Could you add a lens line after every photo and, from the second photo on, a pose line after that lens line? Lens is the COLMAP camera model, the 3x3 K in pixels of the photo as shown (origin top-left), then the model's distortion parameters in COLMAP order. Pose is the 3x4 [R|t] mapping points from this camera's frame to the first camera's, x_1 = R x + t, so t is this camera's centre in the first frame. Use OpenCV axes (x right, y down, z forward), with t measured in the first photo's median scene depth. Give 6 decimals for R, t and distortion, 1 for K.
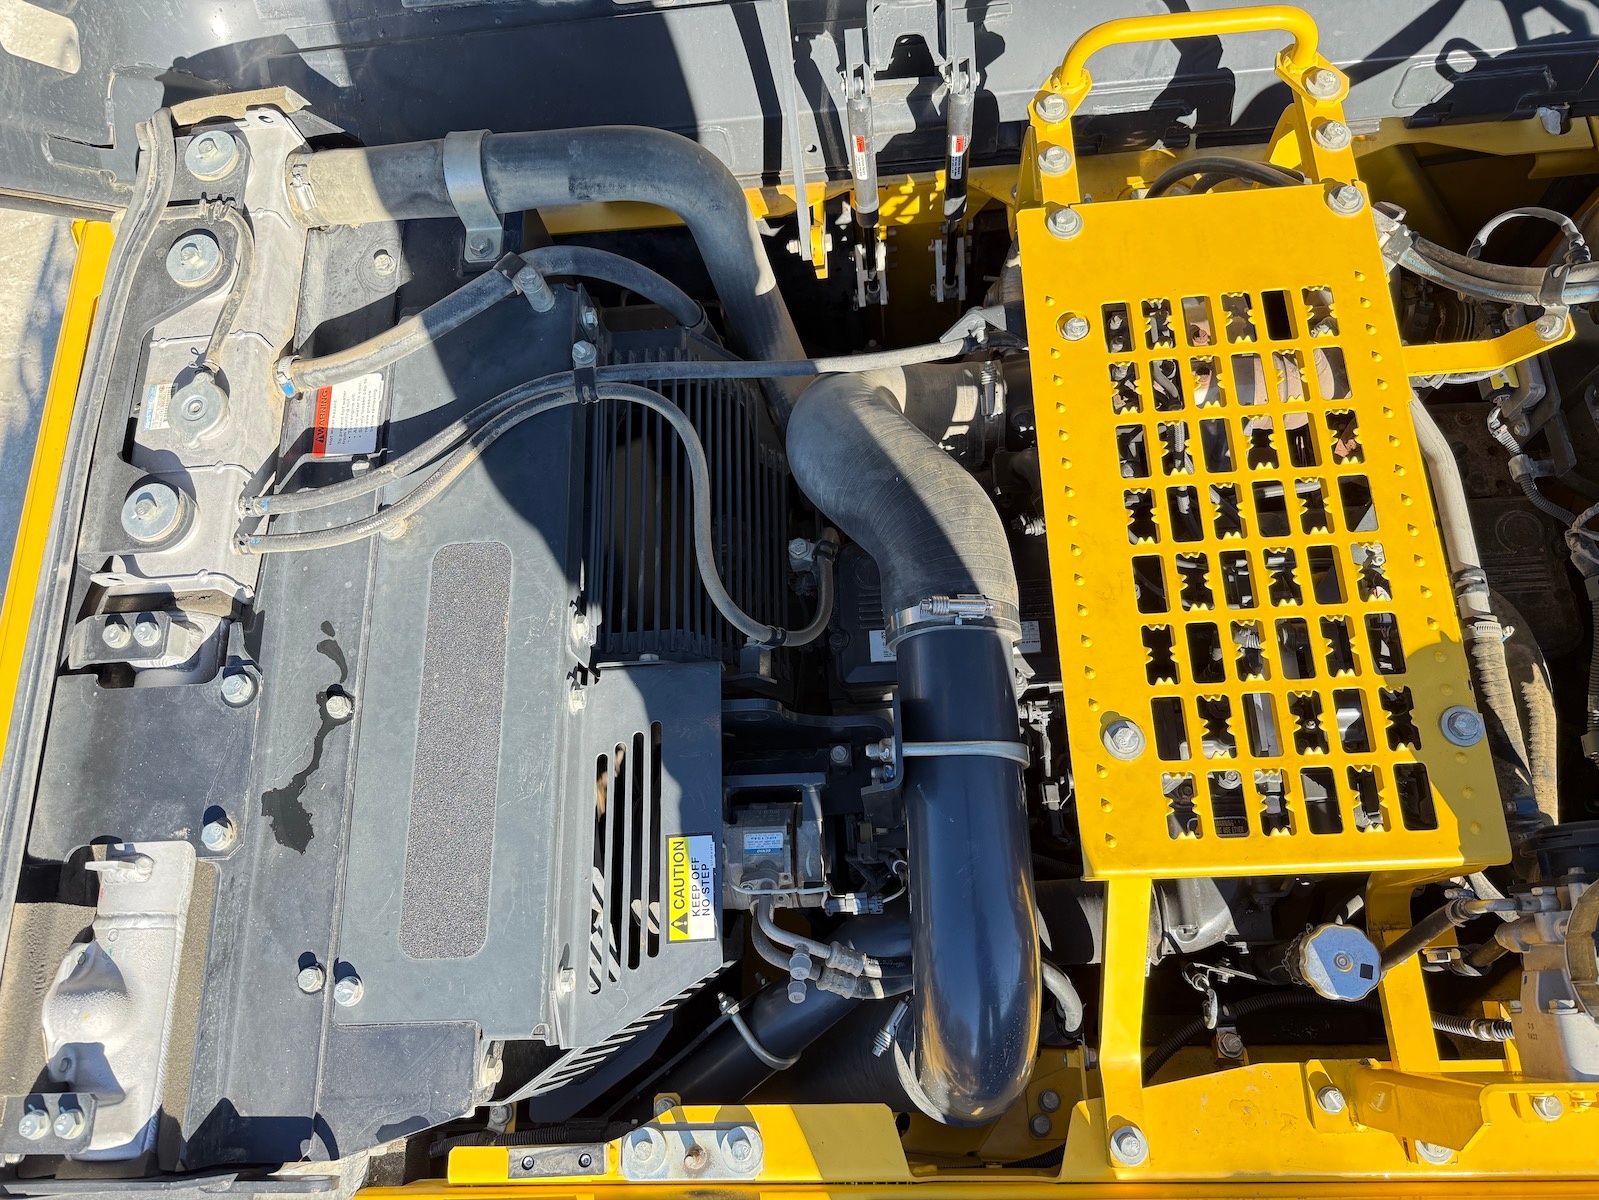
lens RADIAL K [[1133.3, 0, 806.6], [0, 1133.3, 598.5], [0, 0, 1]] dist [0.020493, -0.023070]
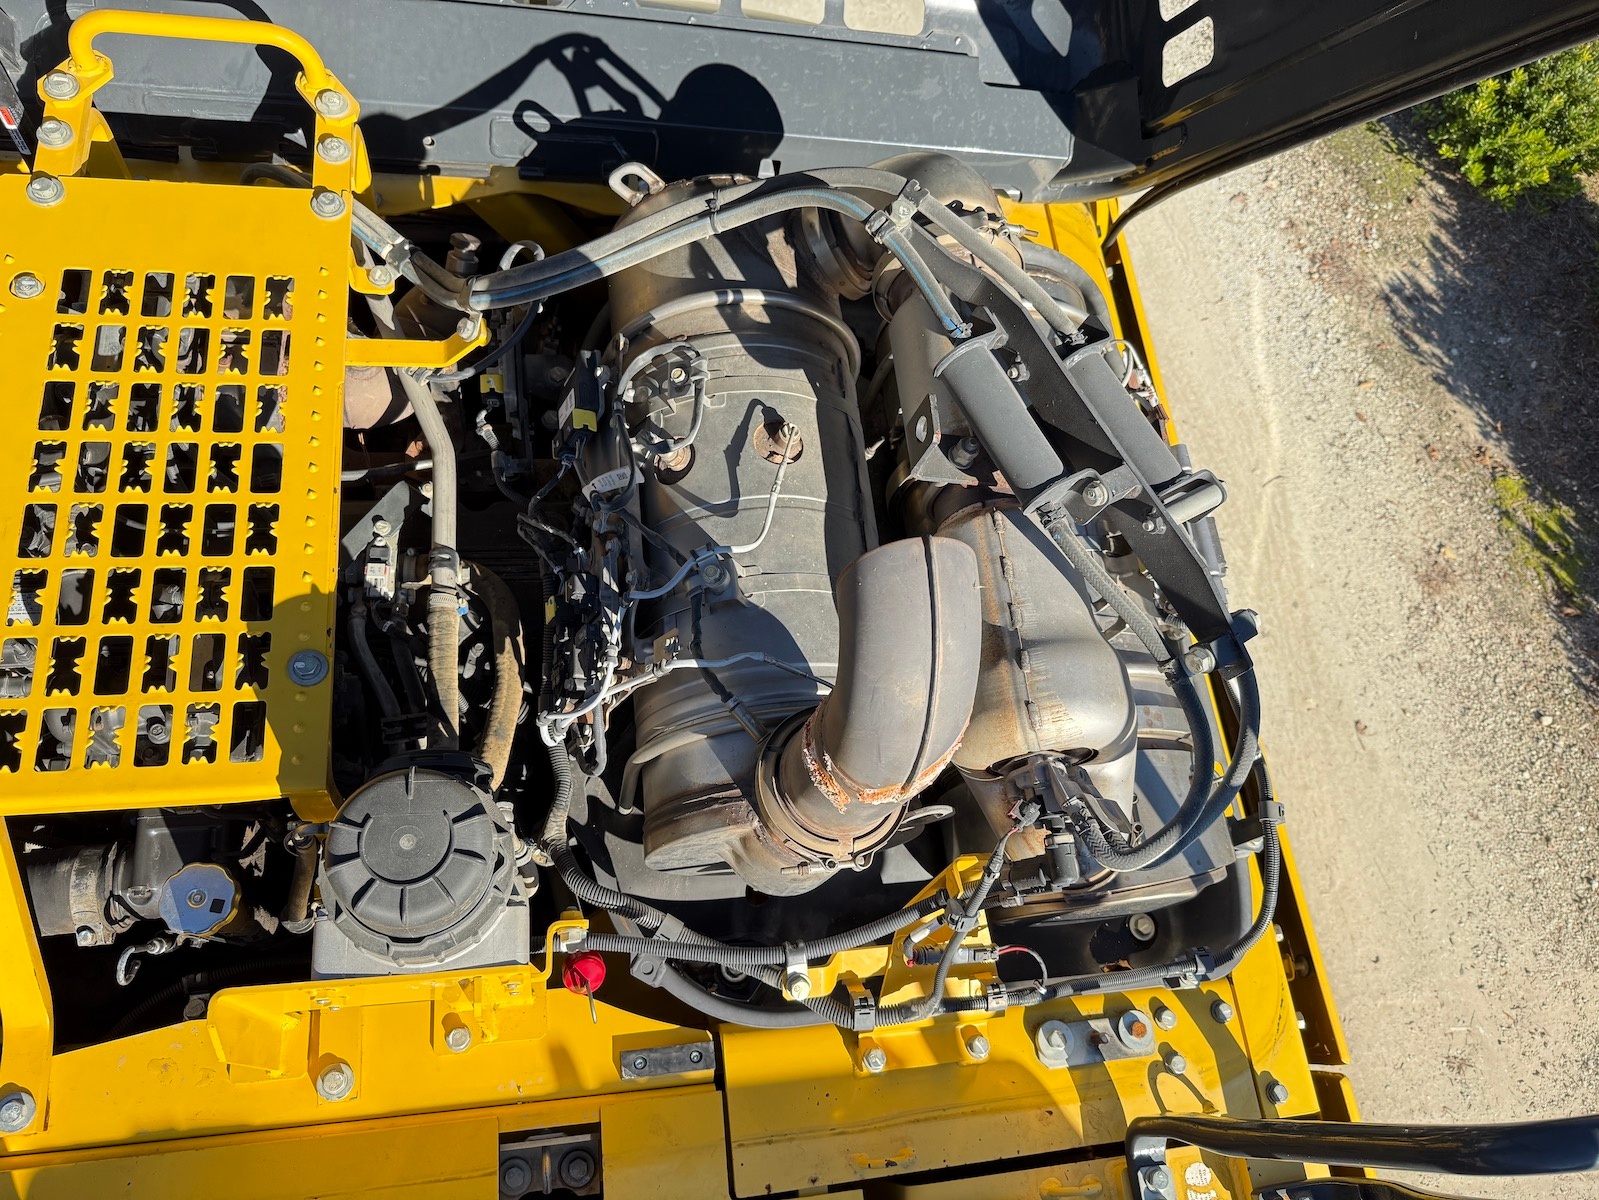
lens RADIAL K [[1133.3, 0, 806.6], [0, 1133.3, 598.5], [0, 0, 1]] dist [0.020493, -0.023070]
pose [[0.957121, 0.042303, 0.286583, 0.610316], [-0.018472, 0.996179, -0.085356, 0.110789], [-0.289099, 0.076402, 0.954246, -0.148596]]
